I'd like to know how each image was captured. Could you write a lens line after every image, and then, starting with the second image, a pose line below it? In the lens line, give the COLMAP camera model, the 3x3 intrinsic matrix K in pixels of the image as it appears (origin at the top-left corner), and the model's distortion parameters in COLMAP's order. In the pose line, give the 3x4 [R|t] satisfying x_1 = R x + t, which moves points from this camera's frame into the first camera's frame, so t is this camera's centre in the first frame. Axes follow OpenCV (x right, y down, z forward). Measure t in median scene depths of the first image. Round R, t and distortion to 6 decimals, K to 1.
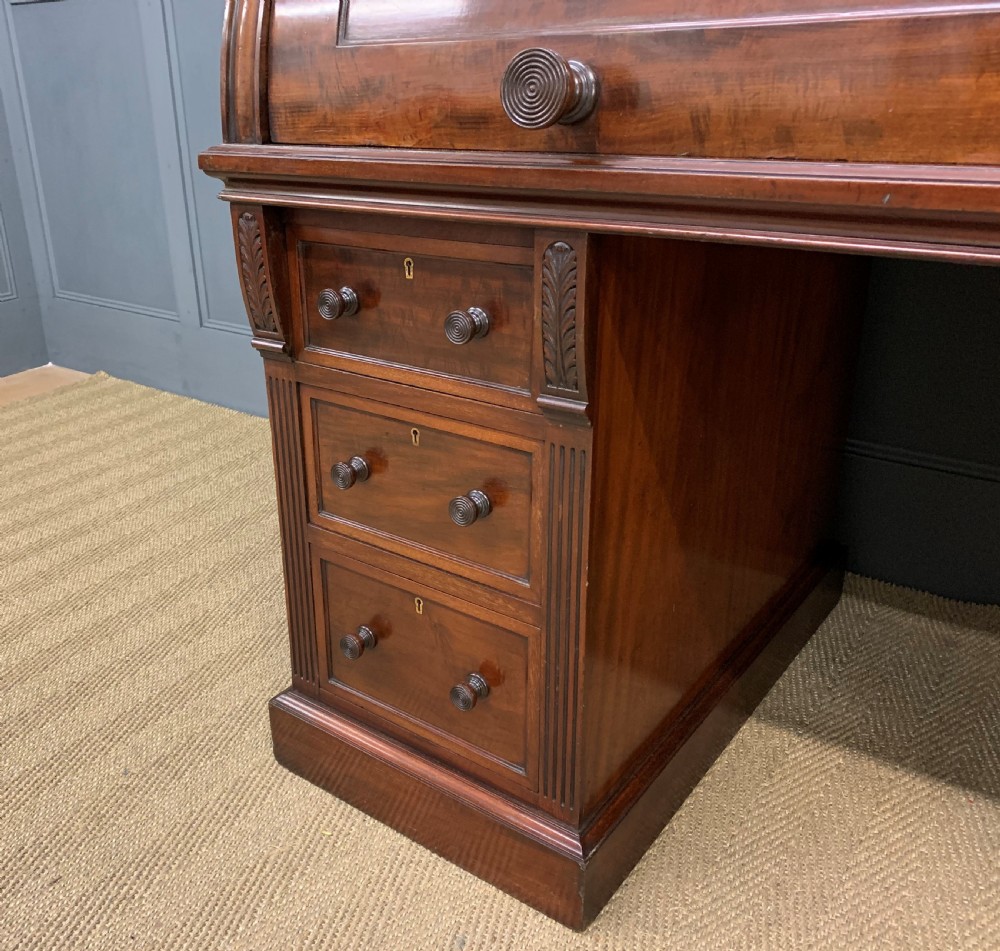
lens RADIAL K [[968.0, 0, 419.6], [0, 968.0, 461.0], [0, 0, 1]] dist [0.054209, 0.000000]
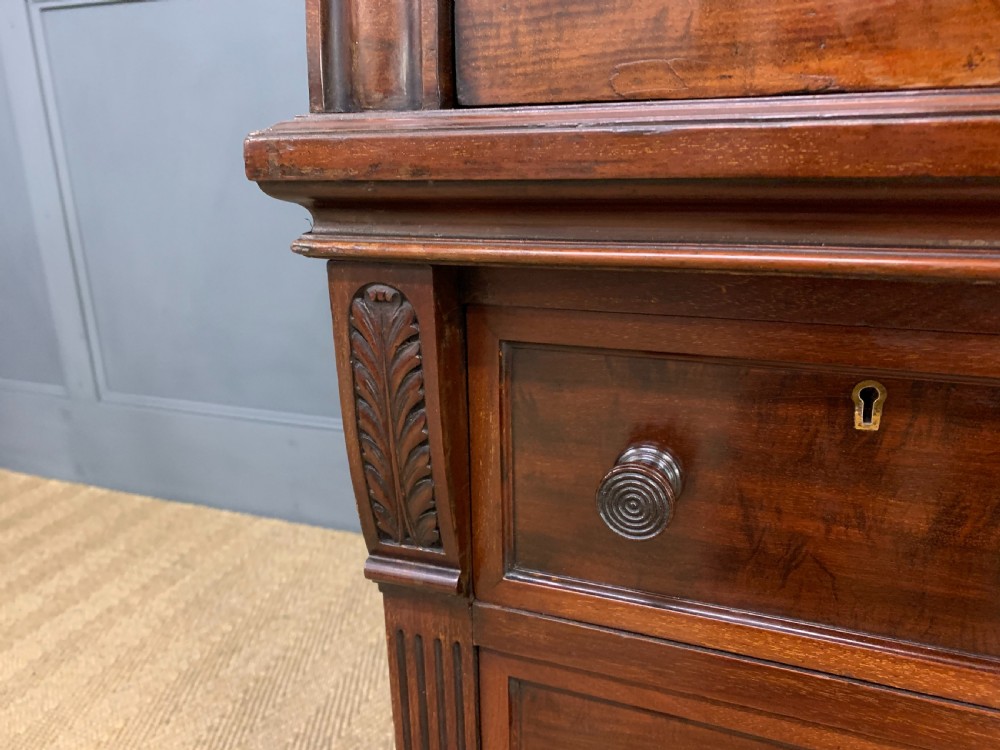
lens RADIAL K [[768.1, 0, 493.7], [0, 768.1, 362.1], [0, 0, 1]] dist [0.033542, -0.019668]
pose [[0.955613, -0.075426, 0.284808, -0.223762], [0.106357, 0.989805, -0.094728, -0.187405], [-0.274760, 0.120815, 0.953892, 0.685831]]
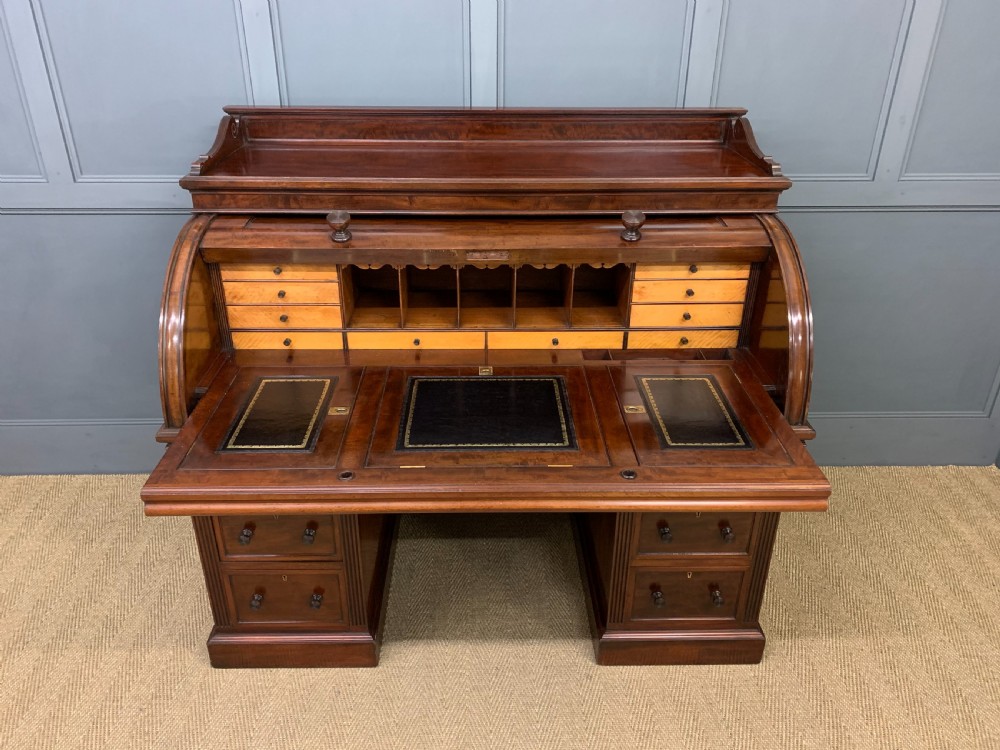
lens RADIAL K [[768.1, 0, 491.9], [0, 768.1, 370.3], [0, 0, 1]] dist [0.033542, -0.019668]
pose [[0.778195, -0.260319, 0.571530, -0.597621], [0.213642, 0.965502, 0.148870, -0.555332], [-0.590567, 0.006253, 0.806964, -0.908375]]
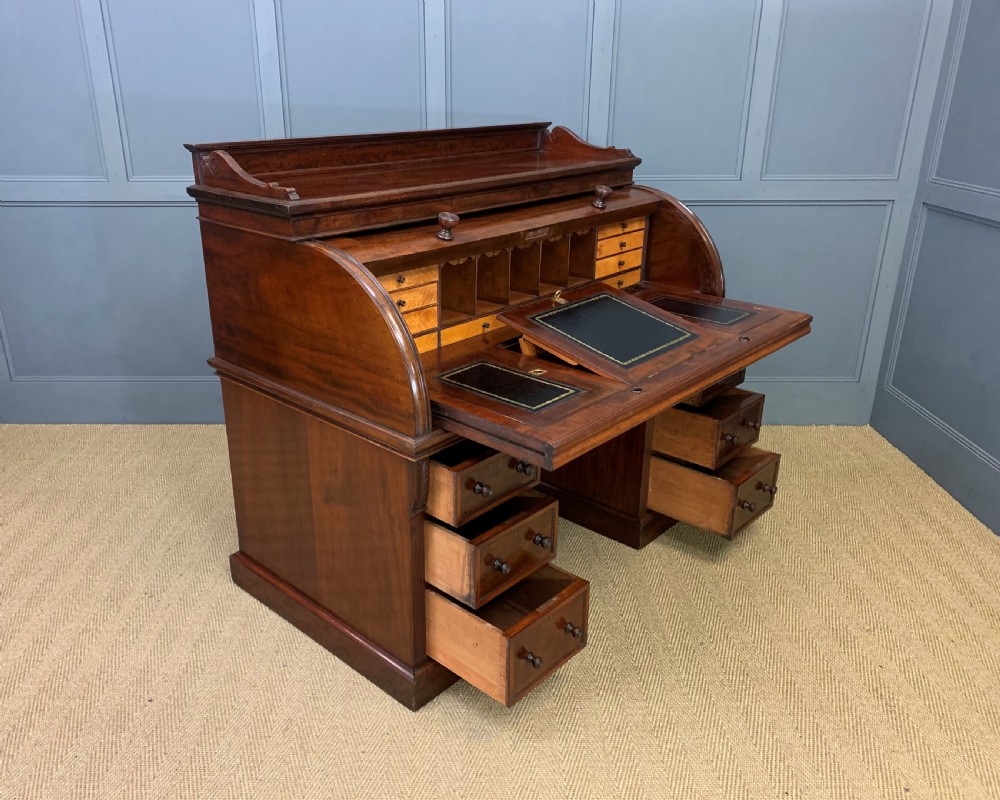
lens RADIAL K [[823.5, 0, 460.3], [0, 823.5, 388.1], [0, 0, 1]] dist [0.040222, -0.027761]
pose [[0.093461, -0.335828, 0.937275, -1.908769], [0.368666, 0.886152, 0.280748, -0.910703], [-0.924851, 0.319303, 0.206629, 0.459655]]
